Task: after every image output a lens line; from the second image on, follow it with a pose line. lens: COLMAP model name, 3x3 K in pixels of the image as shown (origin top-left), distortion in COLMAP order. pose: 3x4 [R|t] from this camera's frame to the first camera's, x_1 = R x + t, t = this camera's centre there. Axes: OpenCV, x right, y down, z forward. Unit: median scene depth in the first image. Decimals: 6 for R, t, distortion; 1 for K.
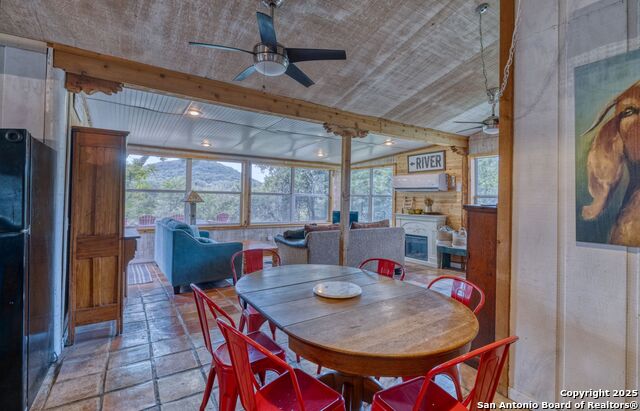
lens RADIAL K [[301.5, 0, 320.7], [0, 301.5, 191.6], [0, 0, 1]] dist [-0.001358, 0.000023]
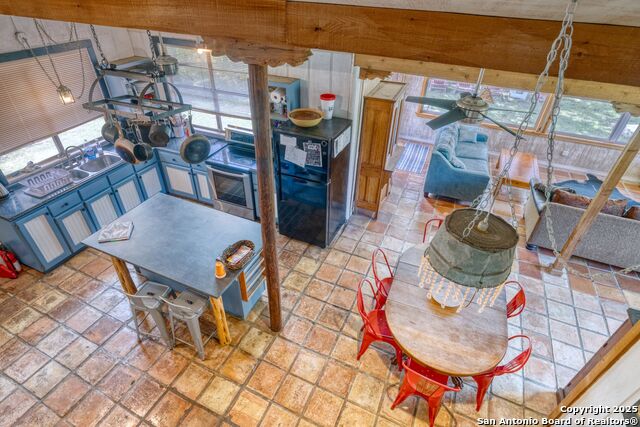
lens RADIAL K [[341.9, 0, 321.0], [0, 341.9, 213.4], [0, 0, 1]] dist [-0.008414, -0.000521]
pose [[0.553154, 0.494545, -0.670407, 0.204272], [-0.002220, 0.805606, 0.592447, -0.321606], [0.833076, -0.326226, 0.446722, -0.053611]]
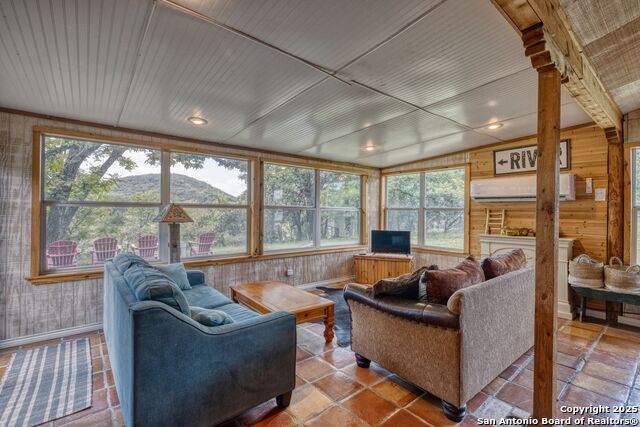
lens RADIAL K [[291.5, 0, 320.1], [0, 291.5, 211.2], [0, 0, 1]] dist [-0.008742, 0.000064]
pose [[0.996053, -0.009921, 0.088205, -0.187255], [0.008099, 0.999747, 0.020997, 0.002968], [-0.088390, -0.020199, 0.995881, 0.403820]]
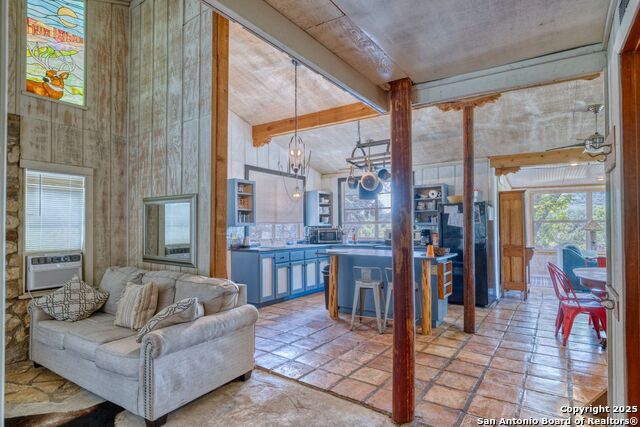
lens RADIAL K [[341.9, 0, 318.4], [0, 341.9, 218.3], [0, 0, 1]] dist [-0.008414, -0.000521]
pose [[0.384796, -0.041738, -0.922058, 0.362740], [0.026177, 0.999069, -0.034300, 0.005497], [0.922630, -0.010938, 0.385530, -0.447983]]
